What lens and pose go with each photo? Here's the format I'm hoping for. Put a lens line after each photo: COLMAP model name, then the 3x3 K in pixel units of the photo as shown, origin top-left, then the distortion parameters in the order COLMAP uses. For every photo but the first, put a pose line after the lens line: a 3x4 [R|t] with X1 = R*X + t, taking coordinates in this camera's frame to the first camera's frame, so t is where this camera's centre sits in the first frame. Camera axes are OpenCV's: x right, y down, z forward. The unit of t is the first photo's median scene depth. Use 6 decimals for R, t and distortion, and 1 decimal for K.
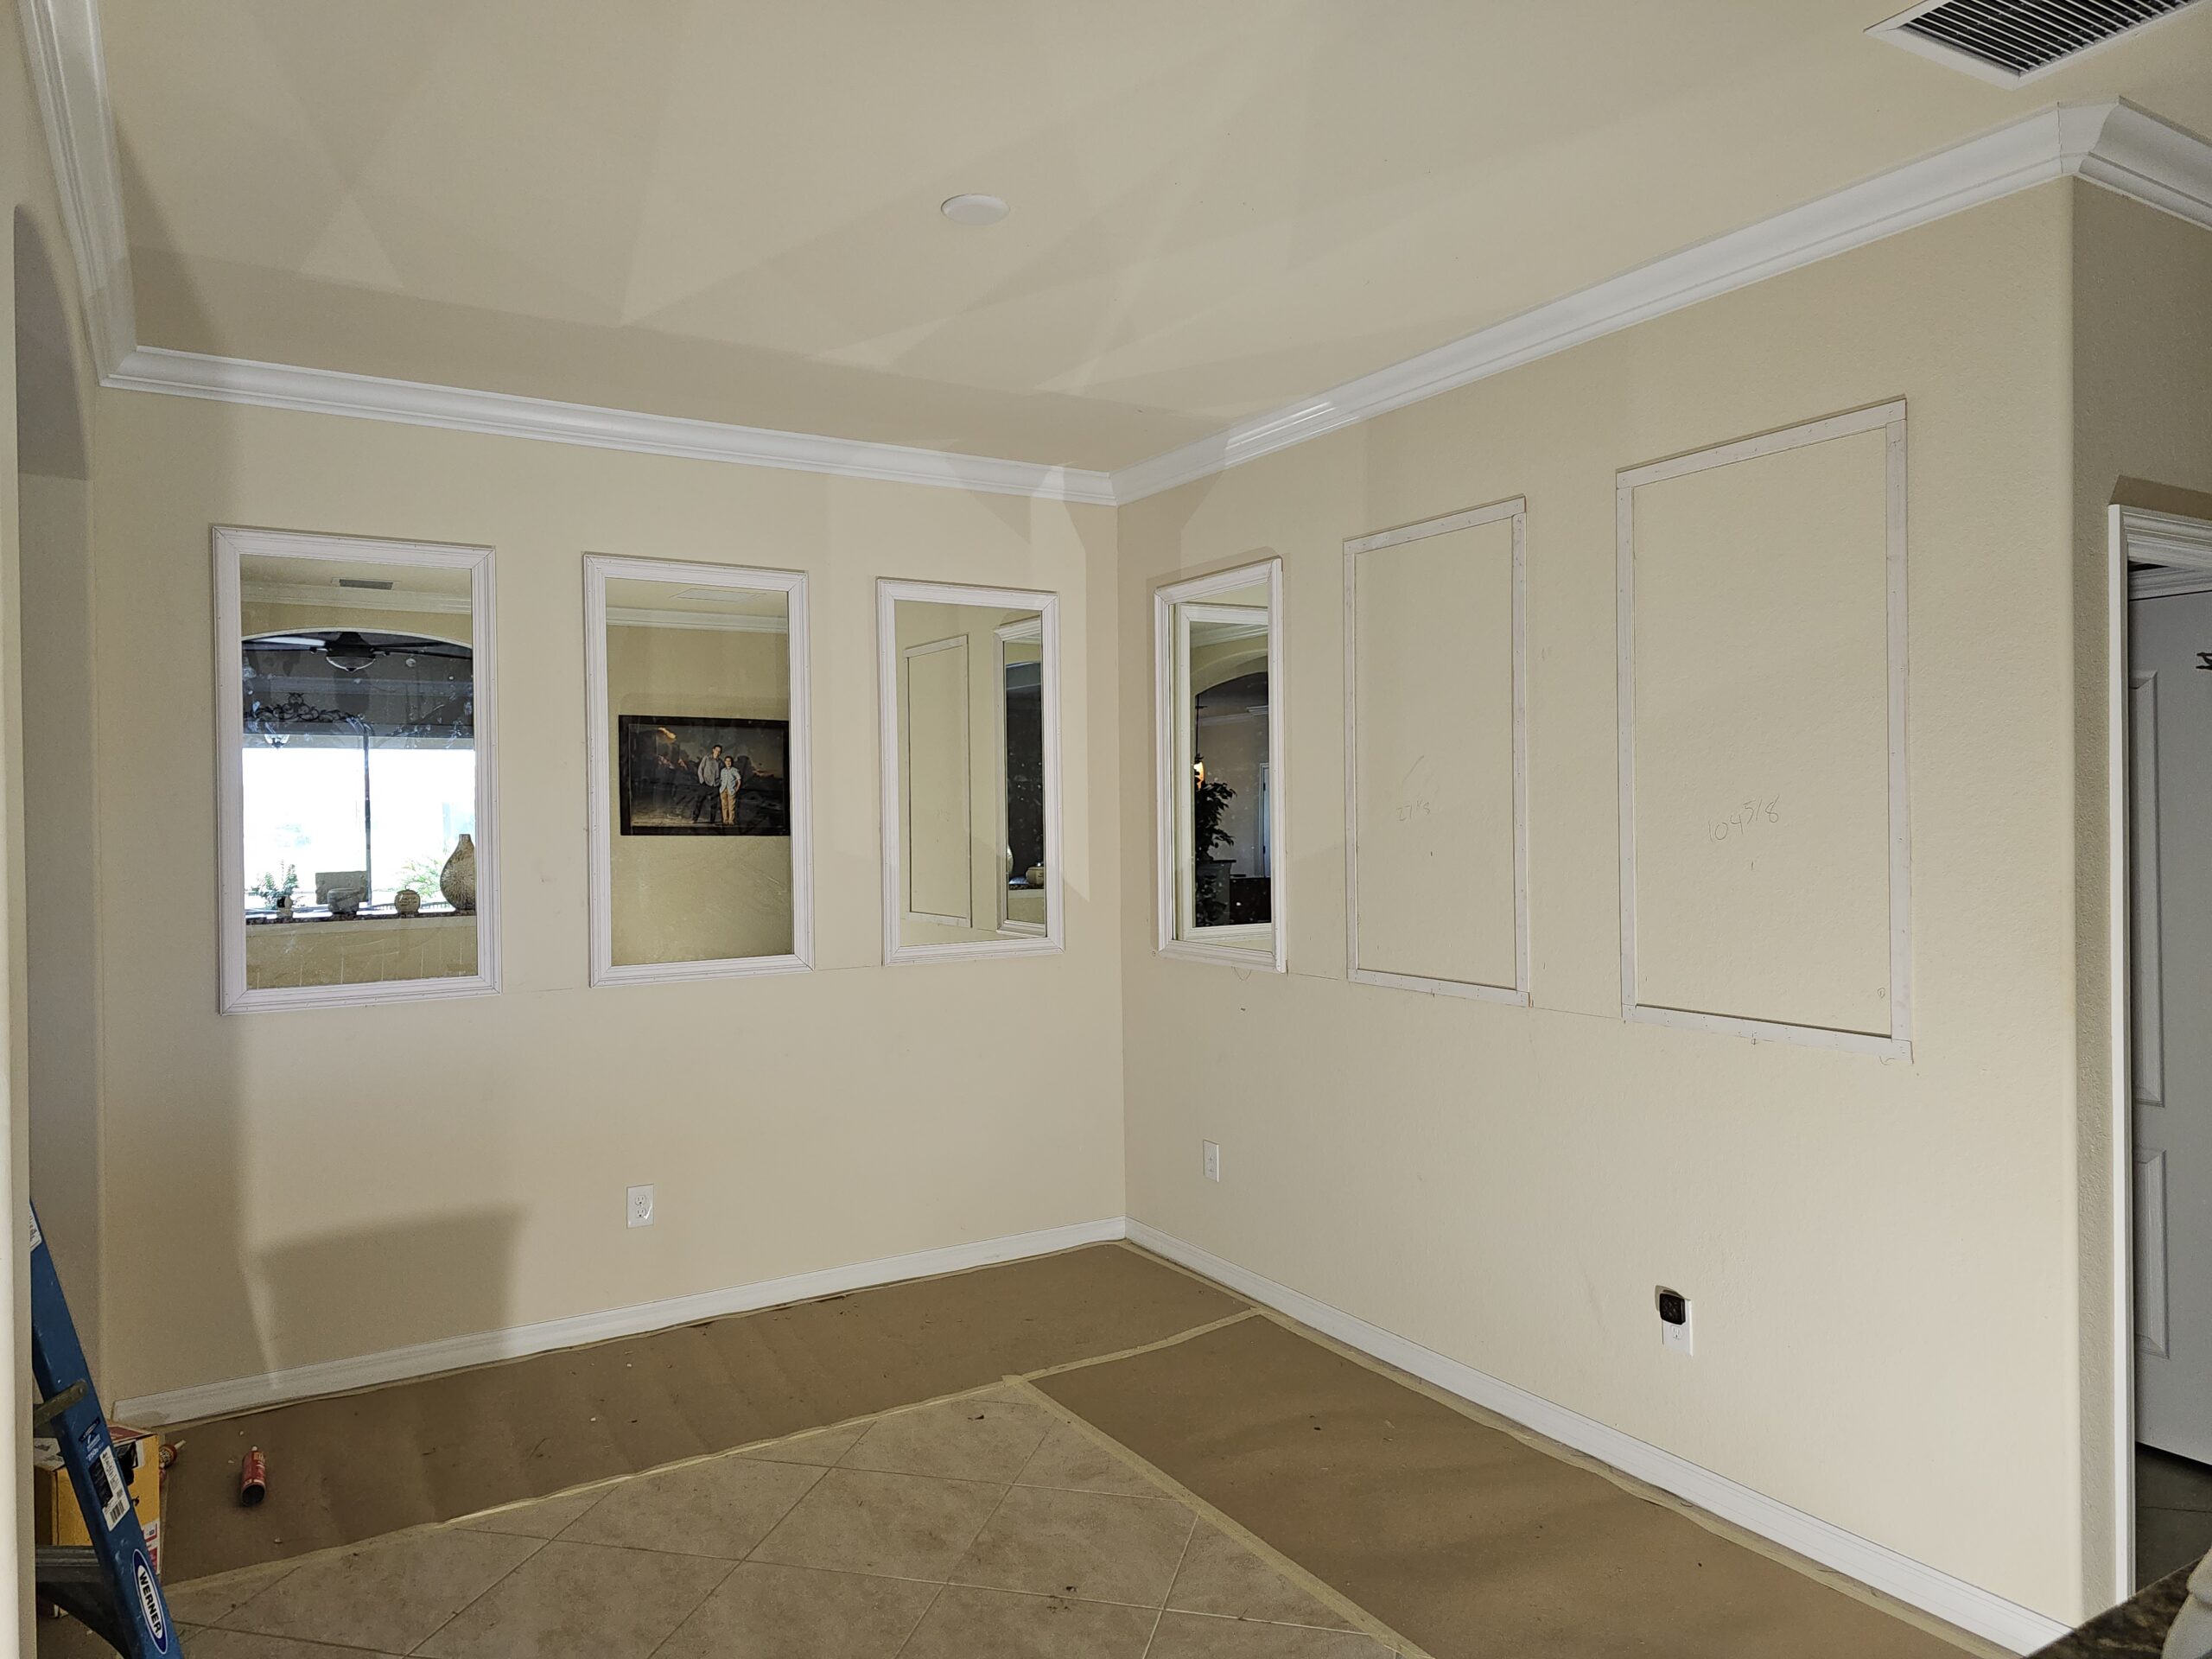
lens RADIAL K [[1509.1, 0, 1110.6], [0, 1509.1, 819.2], [0, 0, 1]] dist [0.064116, -0.054428]
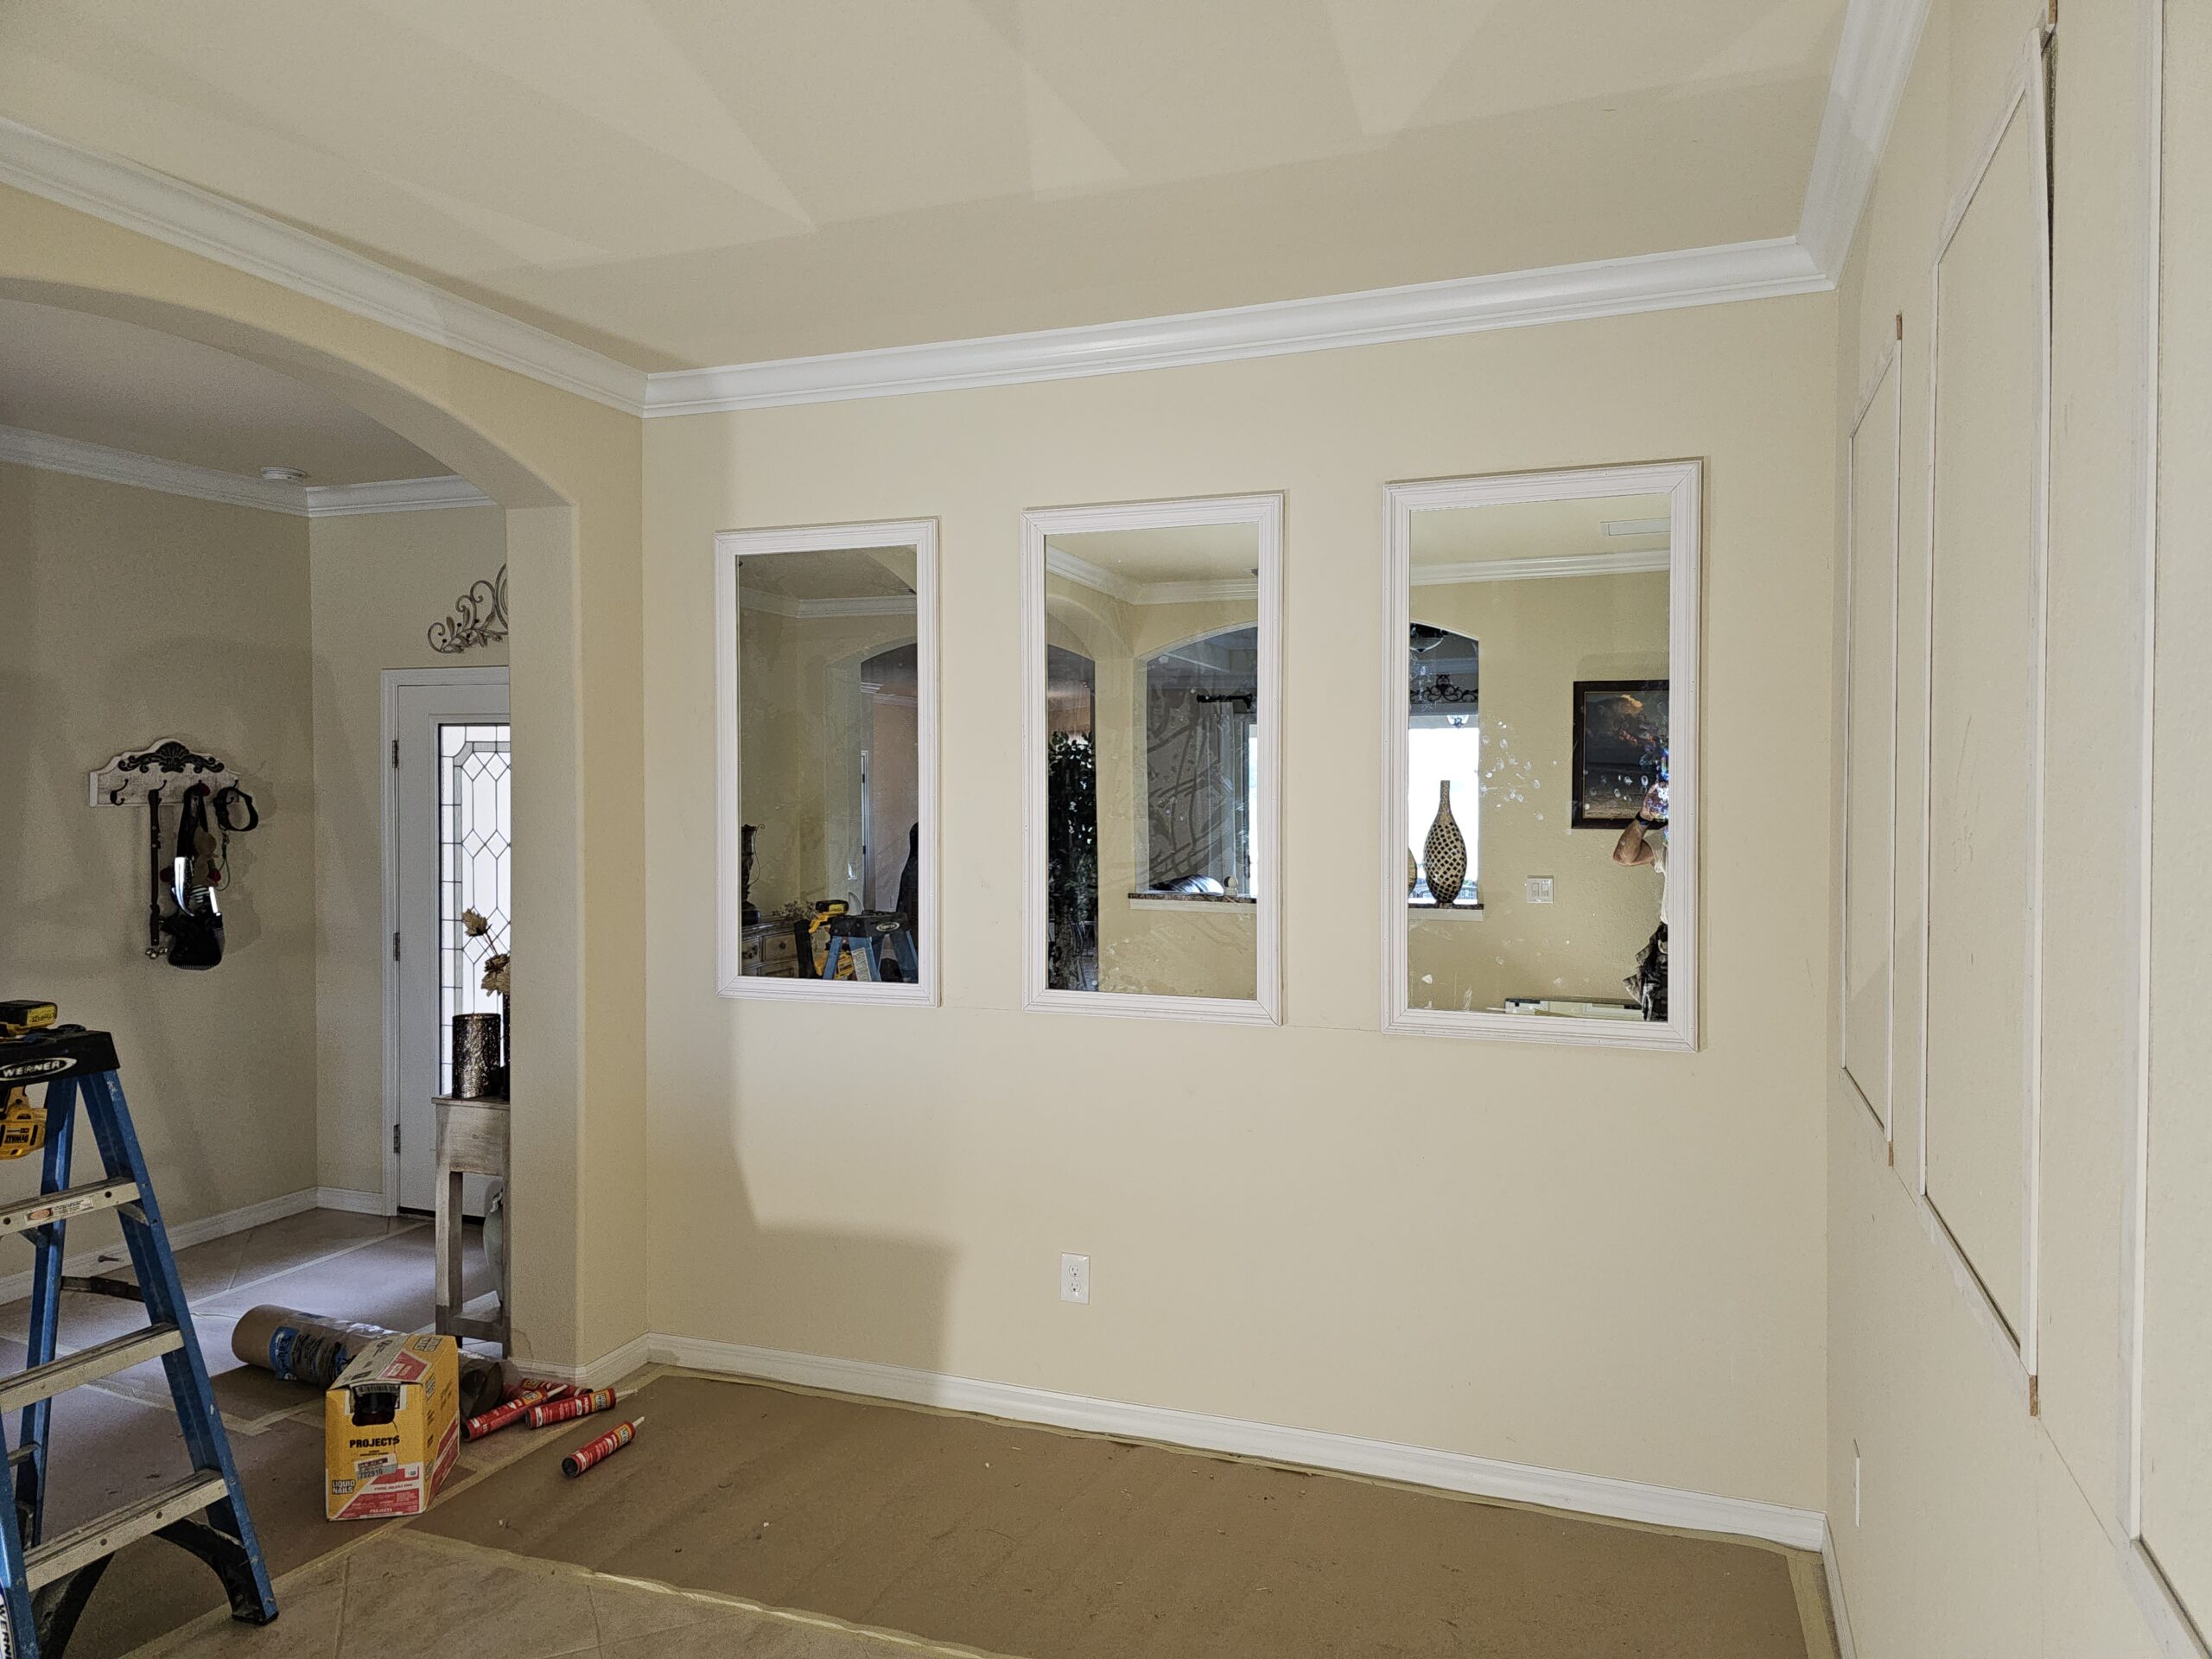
lens RADIAL K [[1509.1, 0, 1110.6], [0, 1509.1, 819.2], [0, 0, 1]] dist [0.064116, -0.054428]
pose [[0.611407, 0.024679, -0.790931, 0.405387], [-0.009373, 0.999669, 0.023947, -0.021897], [0.791260, -0.007228, 0.611437, 0.568007]]
